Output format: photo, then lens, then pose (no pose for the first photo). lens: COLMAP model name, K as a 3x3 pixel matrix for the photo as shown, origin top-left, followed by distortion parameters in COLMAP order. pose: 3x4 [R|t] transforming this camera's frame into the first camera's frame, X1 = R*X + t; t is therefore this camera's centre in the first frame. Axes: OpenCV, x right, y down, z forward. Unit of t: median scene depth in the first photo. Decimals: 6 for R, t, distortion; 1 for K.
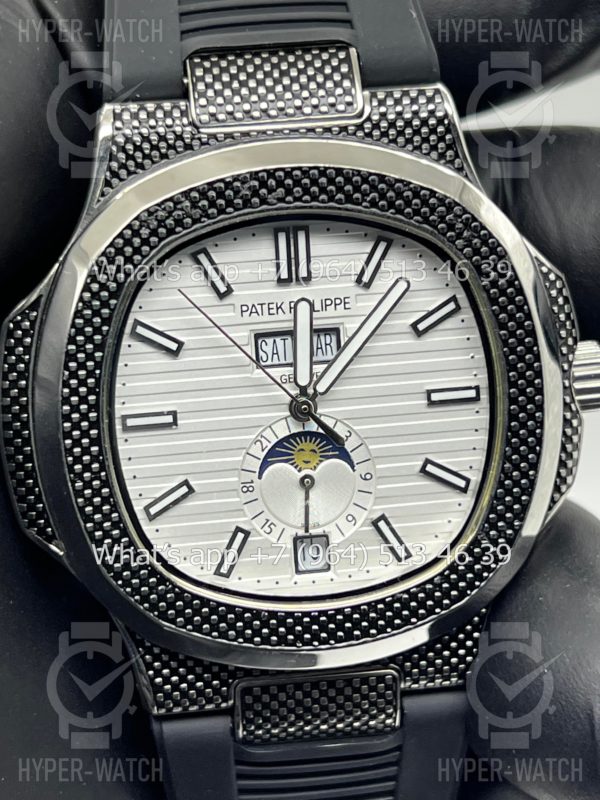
lens RADIAL K [[1881.9, 0, 297.3], [0, 1881.9, 399.2], [0, 0, 1]] dist [0.214684, 0.000000]
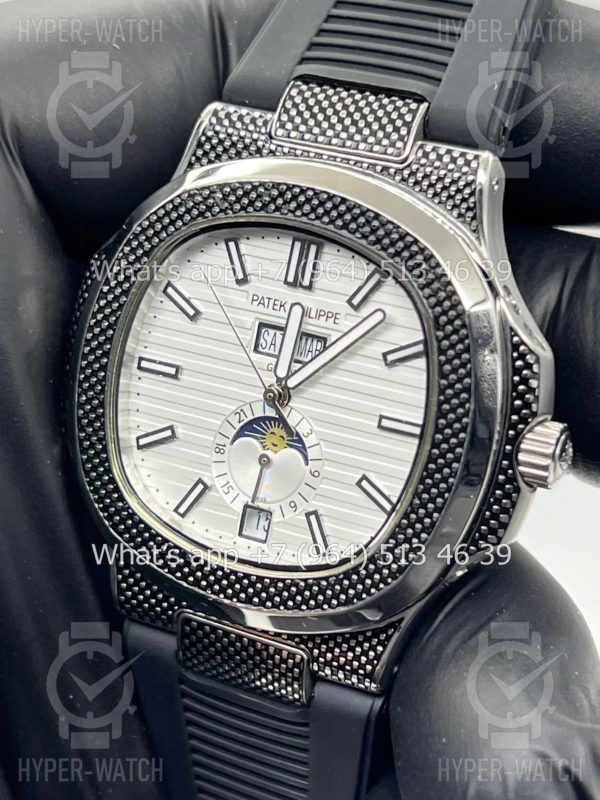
lens RADIAL K [[1881.9, 0, 300.2], [0, 1881.9, 402.6], [0, 0, 1]] dist [0.214684, 0.000000]
pose [[0.826090, 0.289467, -0.483512, 0.563030], [-0.299446, 0.952317, 0.058519, -0.062300], [0.477396, 0.096444, 0.873379, 0.017245]]
